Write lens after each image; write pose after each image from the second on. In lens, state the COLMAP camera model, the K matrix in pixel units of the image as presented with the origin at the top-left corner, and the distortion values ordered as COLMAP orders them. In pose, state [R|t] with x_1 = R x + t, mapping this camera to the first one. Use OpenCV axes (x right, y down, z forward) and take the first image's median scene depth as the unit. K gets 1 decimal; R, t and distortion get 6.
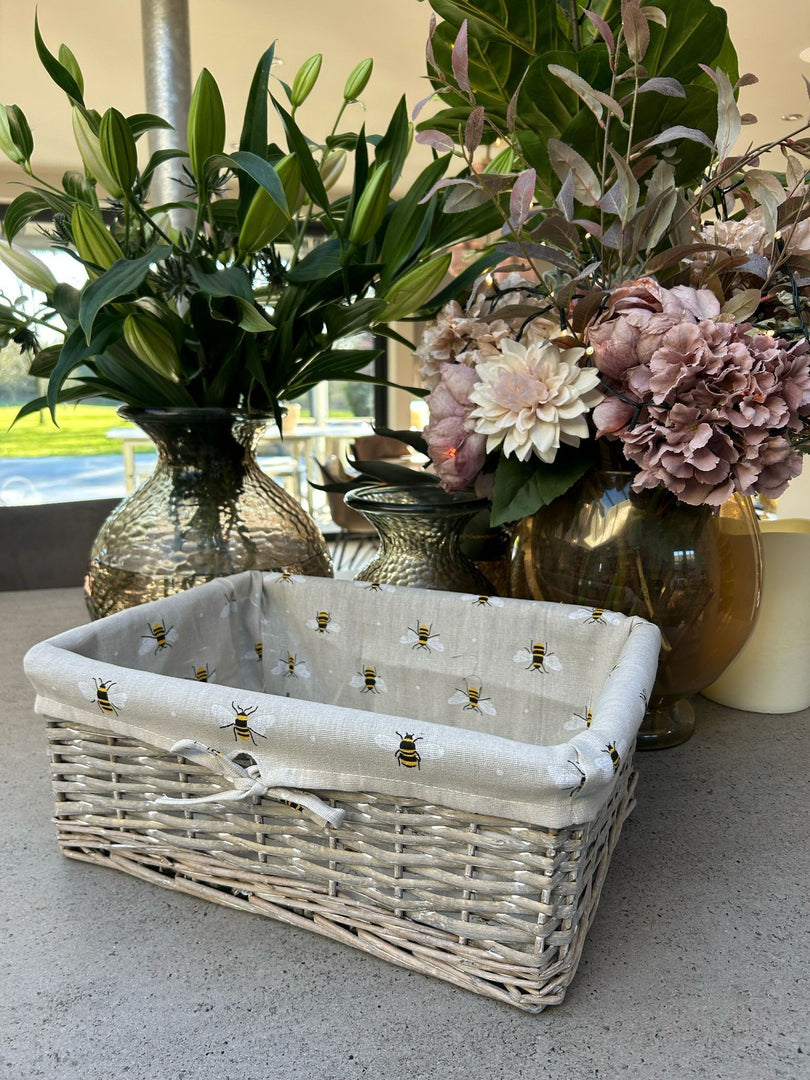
lens RADIAL K [[851.3, 0, 403.2], [0, 851.3, 544.2], [0, 0, 1]] dist [0.021479, -0.029817]
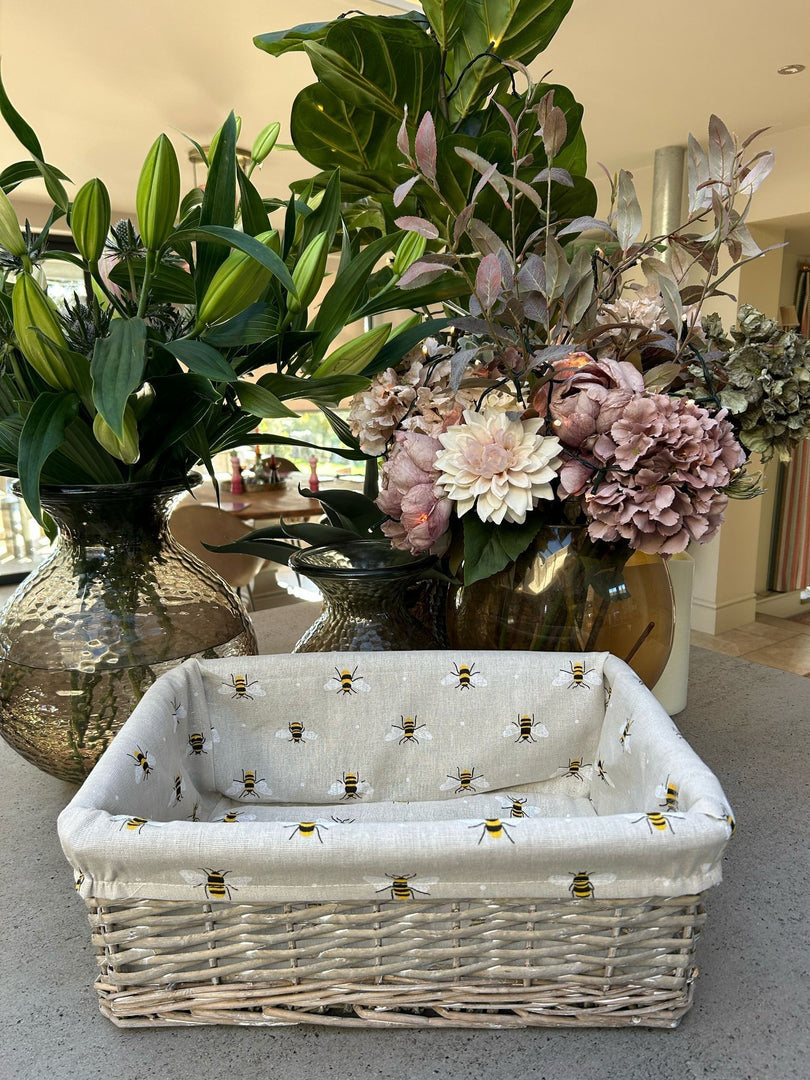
lens RADIAL K [[846.9, 0, 401.6], [0, 846.9, 539.9], [0, 0, 1]] dist [0.048307, -0.070421]
pose [[0.934730, -0.082657, 0.345613, -0.372840], [0.087653, 0.996150, 0.001177, -0.097950], [-0.344380, 0.029193, 0.938376, 0.047079]]
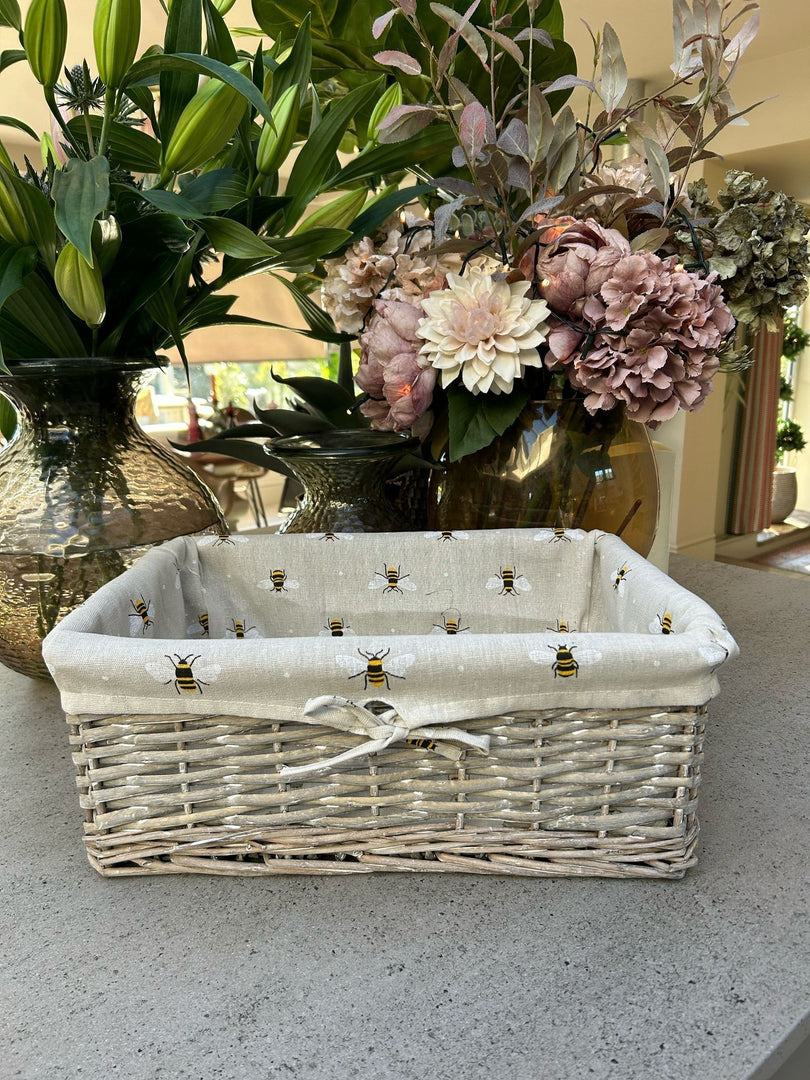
lens RADIAL K [[851.3, 0, 403.2], [0, 851.3, 544.2], [0, 0, 1]] dist [0.021479, -0.029817]
pose [[0.914292, -0.116167, 0.388039, -0.402367], [0.104435, 0.993209, 0.051270, 0.022631], [-0.391360, -0.006351, 0.920216, 0.099660]]
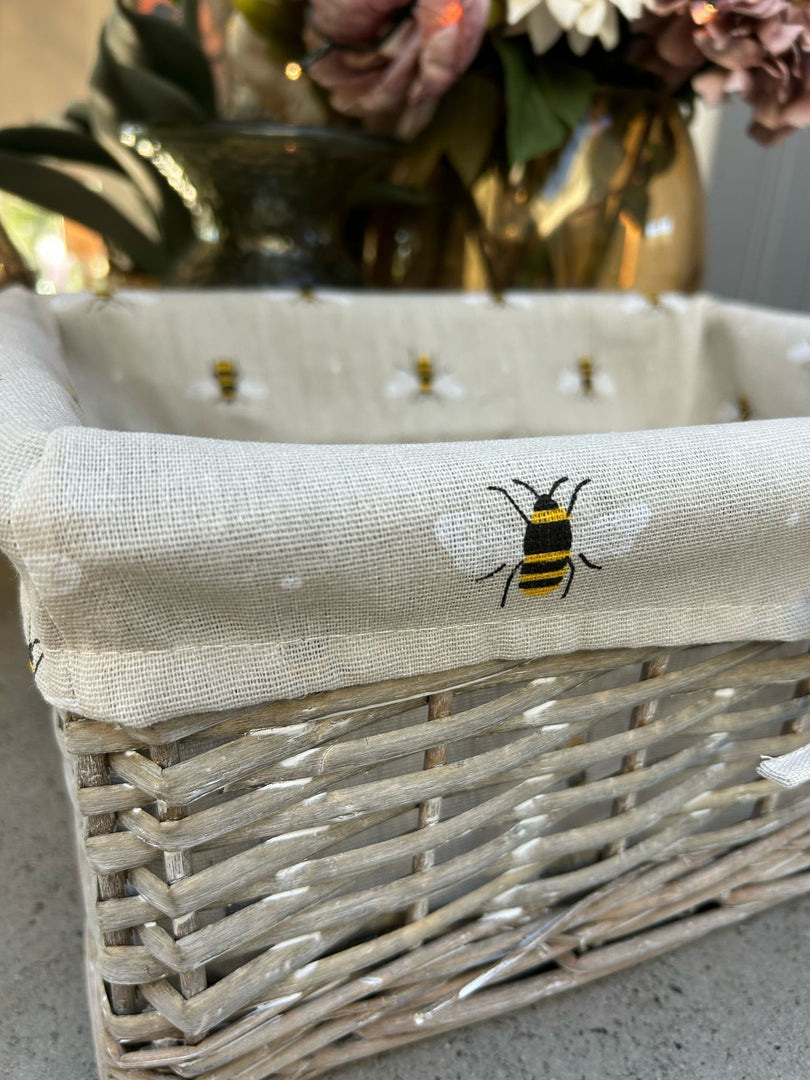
lens RADIAL K [[870.4, 0, 406.2], [0, 870.4, 544.3], [0, 0, 1]] dist [-0.019676, -0.015402]
pose [[0.655432, -0.244178, 0.714693, -0.495832], [0.105492, 0.966616, 0.233505, 0.094693], [-0.747851, -0.077652, 0.659310, 0.730523]]
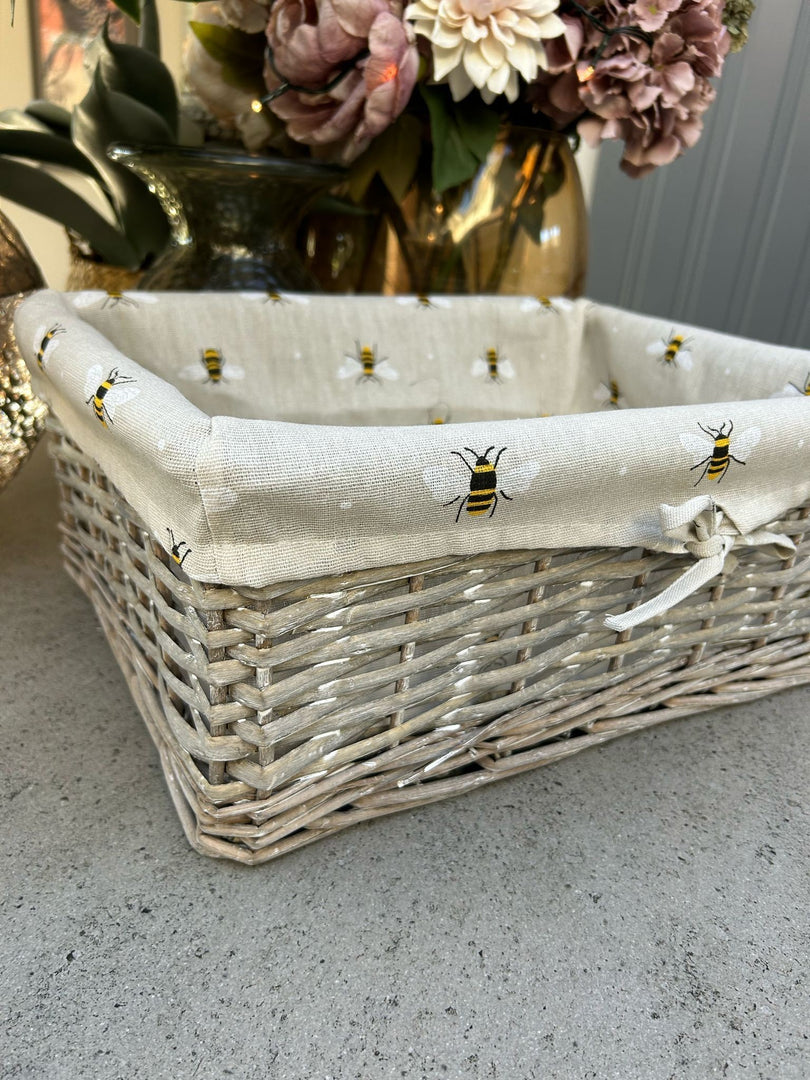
lens RADIAL K [[850.1, 0, 410.7], [0, 850.1, 542.3], [0, 0, 1]] dist [0.015025, -0.025233]
pose [[0.563919, -0.279812, 0.776981, -0.644585], [0.081291, 0.955088, 0.284954, 0.061594], [-0.821819, -0.097529, 0.561339, 0.655199]]
